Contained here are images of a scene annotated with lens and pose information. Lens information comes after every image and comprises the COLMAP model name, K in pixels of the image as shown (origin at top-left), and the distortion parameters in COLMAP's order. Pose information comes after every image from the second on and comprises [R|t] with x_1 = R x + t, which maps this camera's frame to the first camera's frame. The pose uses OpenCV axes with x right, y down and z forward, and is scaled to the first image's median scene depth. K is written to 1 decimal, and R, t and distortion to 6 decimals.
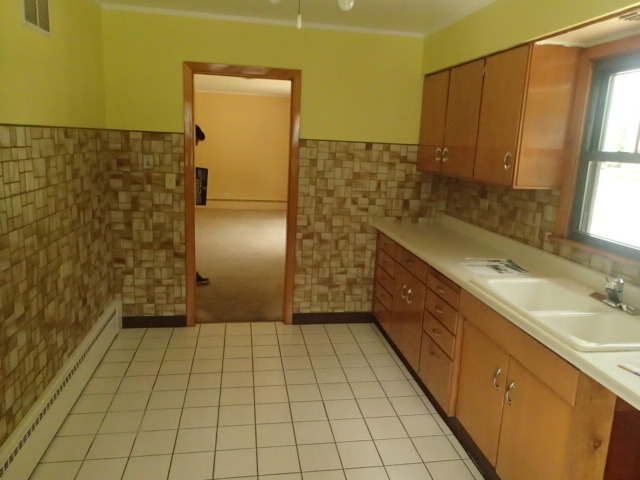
lens RADIAL K [[481.8, 0, 324.4], [0, 481.8, 237.4], [0, 0, 1]] dist [0.014458, -0.005074]
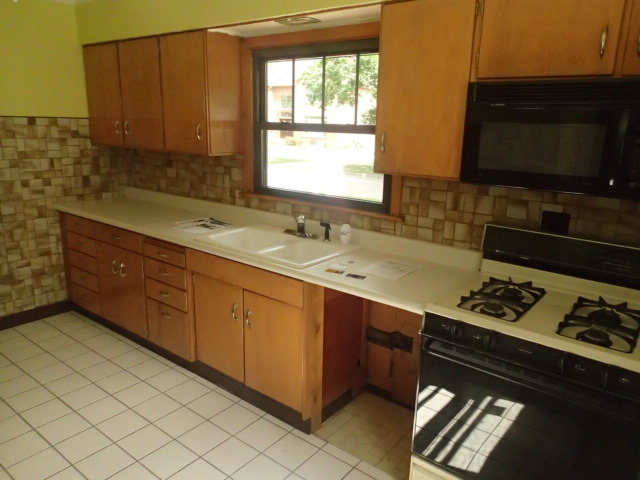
lens RADIAL K [[481.8, 0, 326.8], [0, 481.8, 236.0], [0, 0, 1]] dist [0.014458, -0.005074]
pose [[0.737403, -0.183872, 0.649945, -0.155354], [0.143809, 0.982911, 0.114909, -0.003313], [-0.659967, 0.008734, 0.751244, -0.050434]]
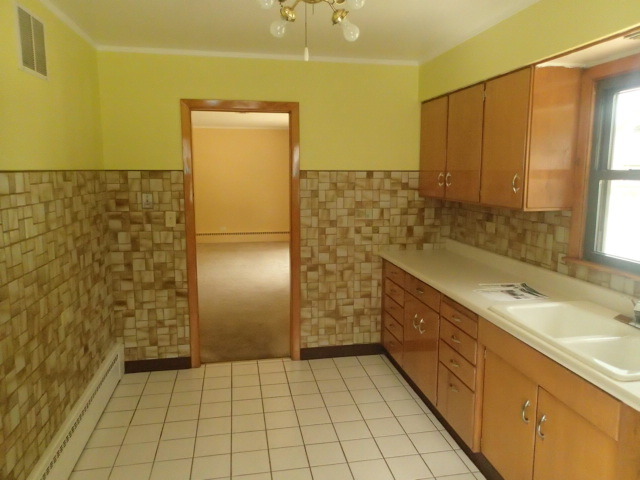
lens RADIAL K [[481.8, 0, 324.5], [0, 481.8, 237.4], [0, 0, 1]] dist [0.014458, -0.005074]
pose [[0.998782, -0.047618, 0.012898, -0.023673], [0.048282, 0.997186, -0.057341, -0.009468], [-0.010131, 0.057894, 0.998271, 0.021902]]
